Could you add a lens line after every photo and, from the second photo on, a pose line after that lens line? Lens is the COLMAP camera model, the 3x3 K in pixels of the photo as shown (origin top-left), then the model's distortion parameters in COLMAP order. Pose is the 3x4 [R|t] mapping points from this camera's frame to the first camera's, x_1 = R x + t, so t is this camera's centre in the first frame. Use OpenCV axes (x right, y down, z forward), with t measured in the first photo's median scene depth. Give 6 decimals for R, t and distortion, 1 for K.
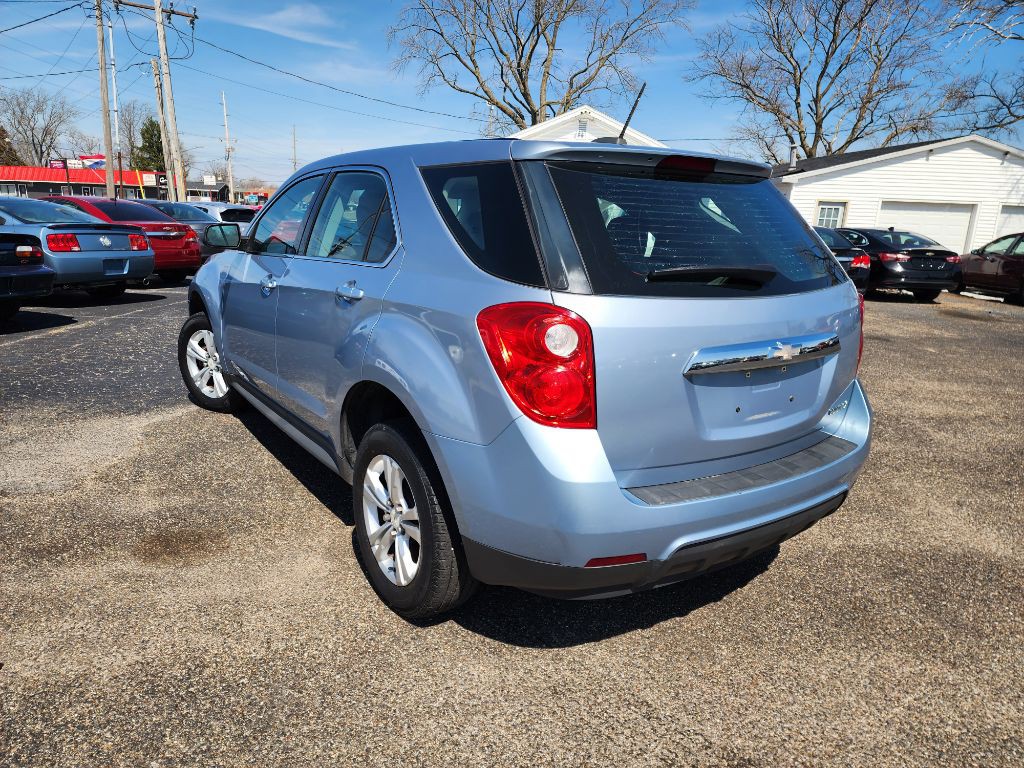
lens RADIAL K [[671.9, 0, 496.3], [0, 671.9, 396.6], [0, 0, 1]] dist [0.078348, -0.064834]
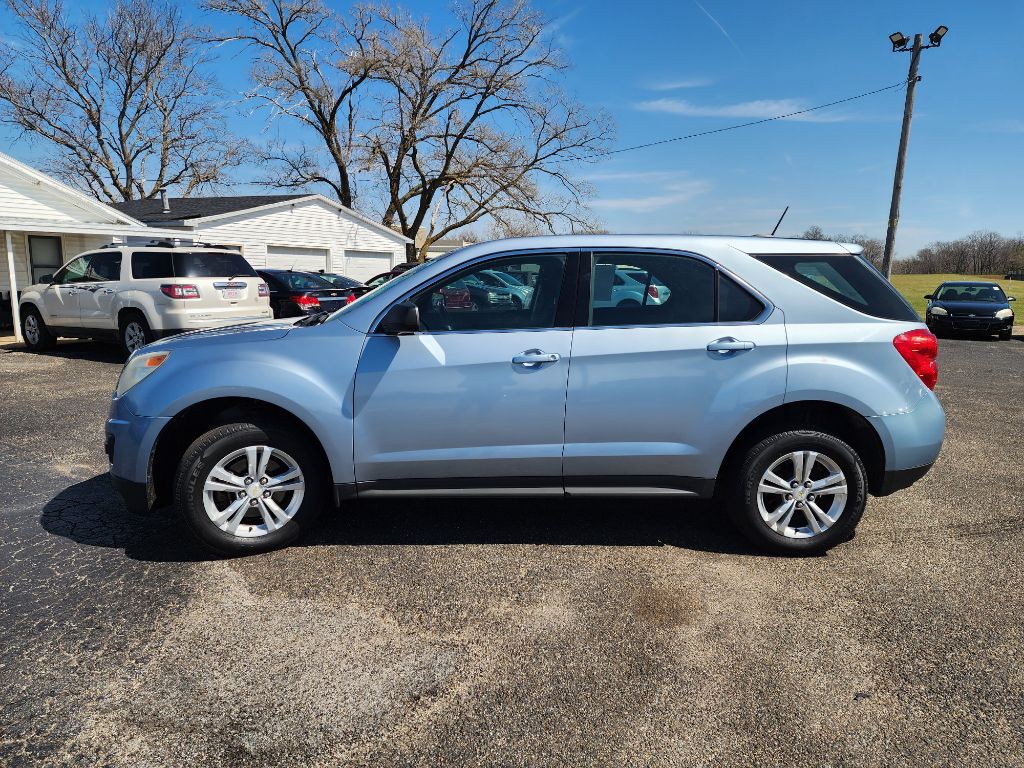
lens RADIAL K [[679.4, 0, 507.1], [0, 679.4, 397.0], [0, 0, 1]] dist [0.072648, -0.066808]
pose [[0.527910, -0.179771, 0.830057, -0.216766], [0.222003, 0.972570, 0.069444, -0.034093], [-0.819772, 0.147615, 0.553339, 0.087238]]
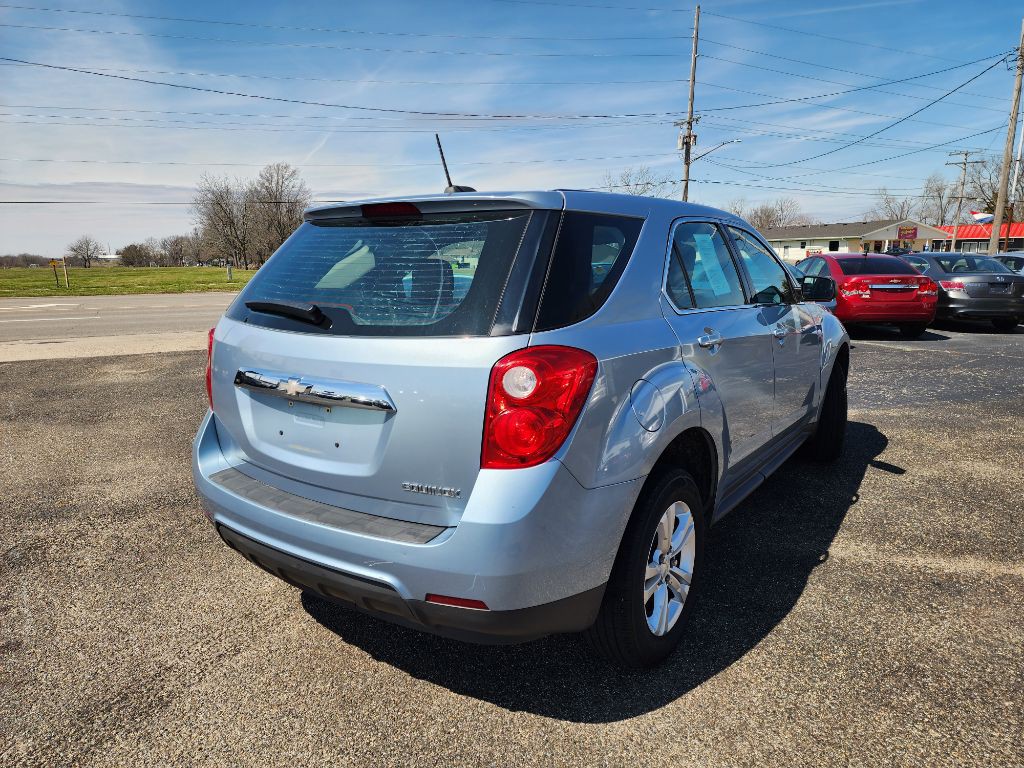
lens RADIAL K [[672.3, 0, 508.5], [0, 672.3, 390.2], [0, 0, 1]] dist [0.082044, -0.065696]
pose [[0.350610, 0.145874, -0.925091, 0.161644], [-0.226668, 0.971644, 0.067307, -0.022179], [0.908677, 0.186090, 0.373732, 0.099431]]
